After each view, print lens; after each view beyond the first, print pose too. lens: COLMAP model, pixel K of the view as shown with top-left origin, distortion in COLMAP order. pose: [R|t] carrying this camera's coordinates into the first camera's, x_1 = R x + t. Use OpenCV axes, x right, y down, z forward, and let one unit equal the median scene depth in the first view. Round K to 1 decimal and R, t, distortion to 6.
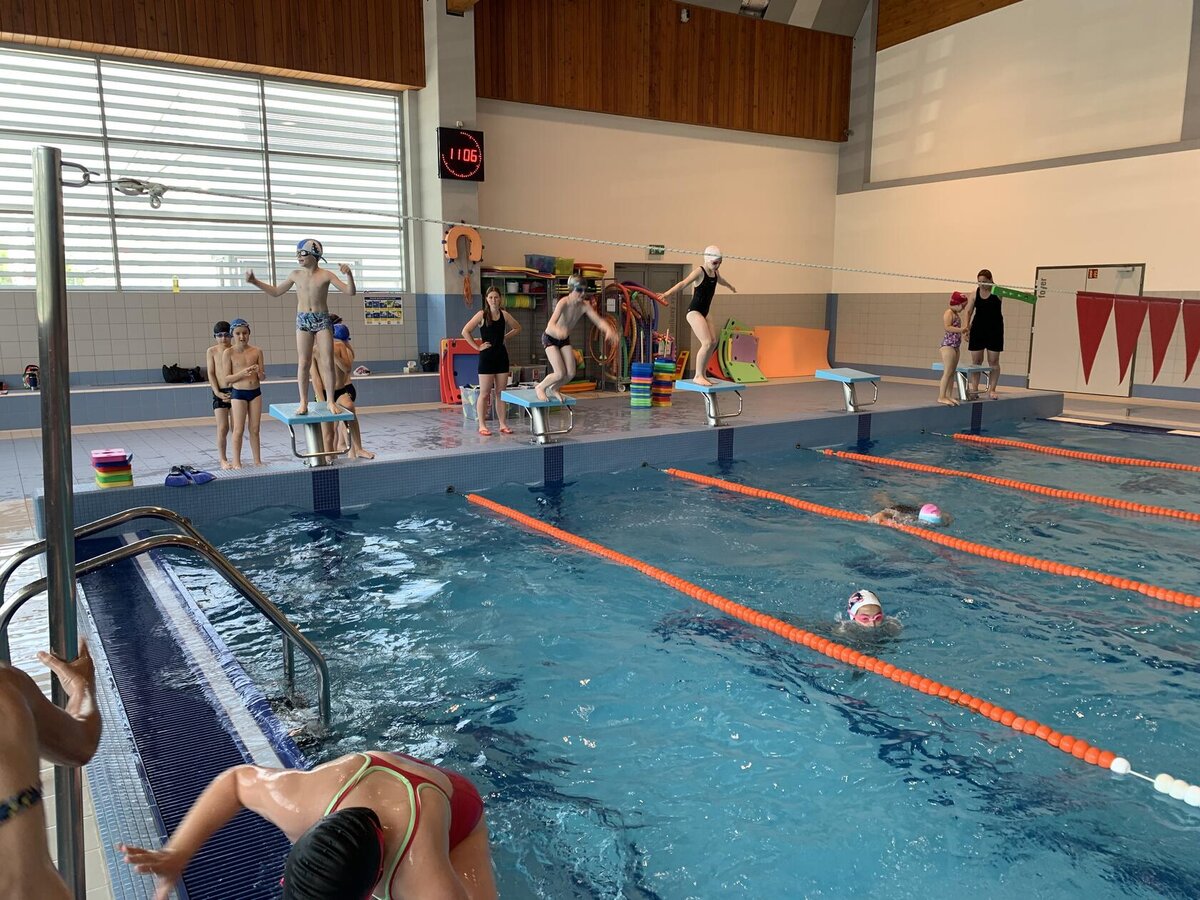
lens RADIAL K [[924.4, 0, 592.1], [0, 924.4, 464.5], [0, 0, 1]] dist [0.042836, -0.033812]
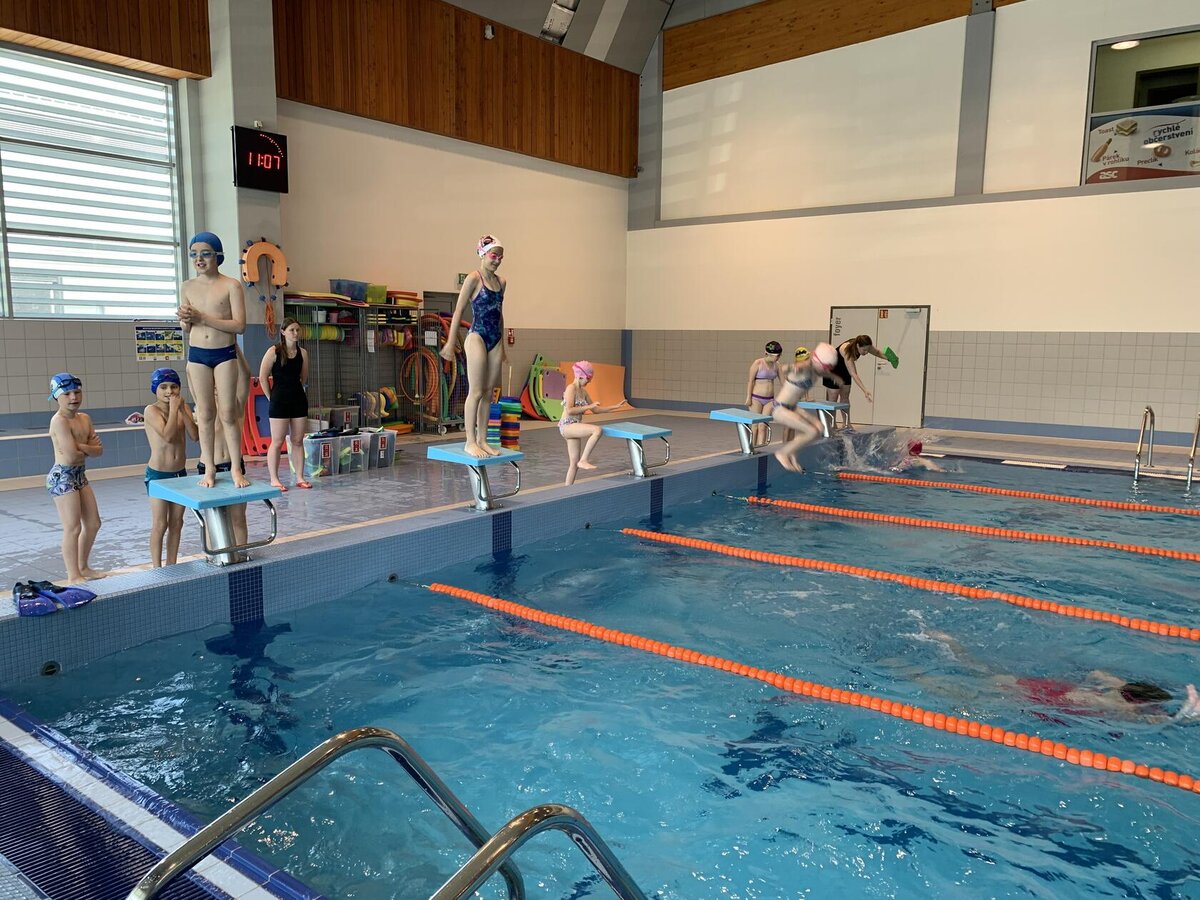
lens RADIAL K [[924.4, 0, 602.0], [0, 924.4, 458.1], [0, 0, 1]] dist [0.042836, -0.033812]
pose [[0.945002, -0.034503, 0.325240, -0.125858], [0.046942, 0.998433, -0.030471, -0.022244], [-0.323679, 0.044063, 0.945140, 0.107151]]
